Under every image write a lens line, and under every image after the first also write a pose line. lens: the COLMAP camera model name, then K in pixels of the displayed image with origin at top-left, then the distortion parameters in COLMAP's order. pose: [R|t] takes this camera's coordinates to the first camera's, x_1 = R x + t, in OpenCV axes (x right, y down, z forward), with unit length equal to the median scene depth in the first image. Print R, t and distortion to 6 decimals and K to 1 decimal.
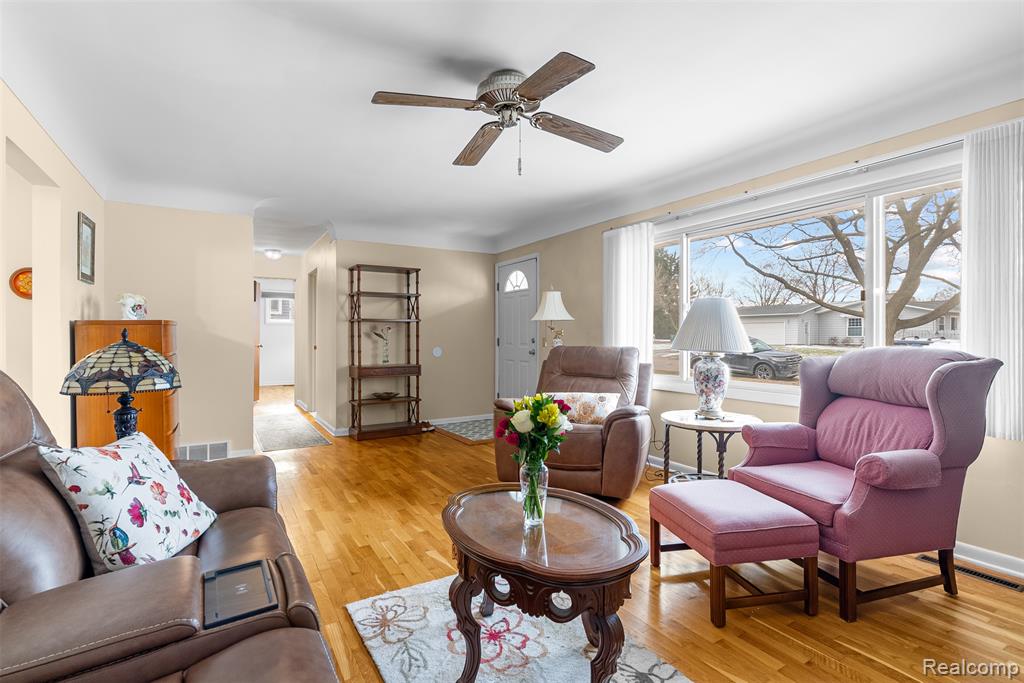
lens RADIAL K [[490.2, 0, 501.5], [0, 490.2, 337.9], [0, 0, 1]] dist [-0.000569, 0.001805]
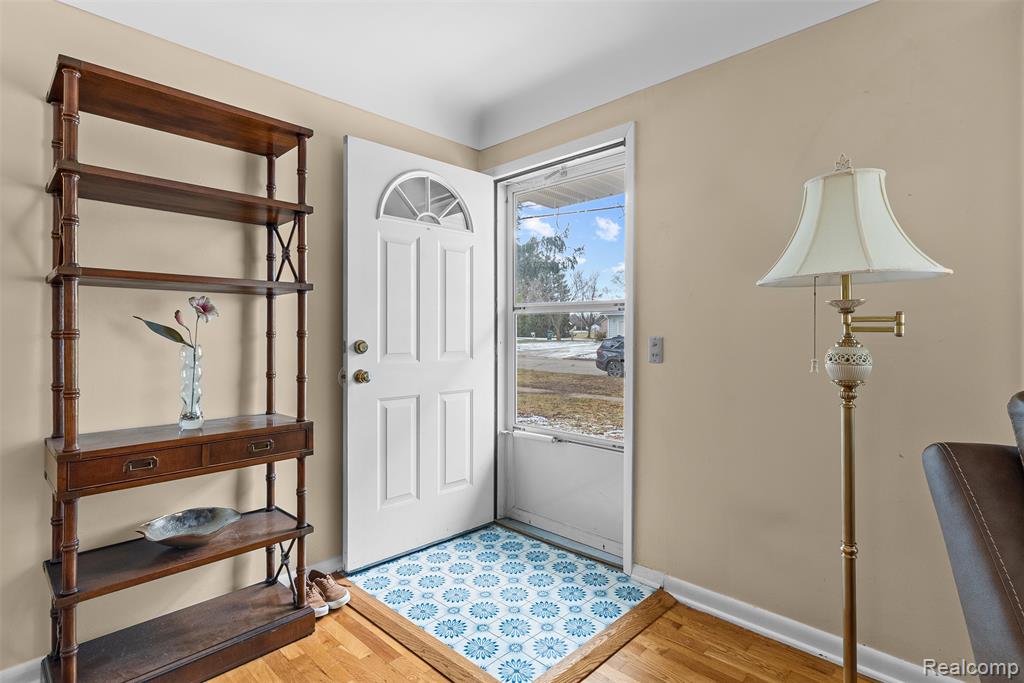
lens RADIAL K [[501.8, 0, 508.2], [0, 501.8, 336.9], [0, 0, 1]] dist [-0.001013, -0.000760]
pose [[0.962684, 0.004122, 0.270597, -0.206061], [-0.003459, 0.999990, -0.002927, -0.002332], [-0.270606, 0.001882, 0.962688, 1.021617]]
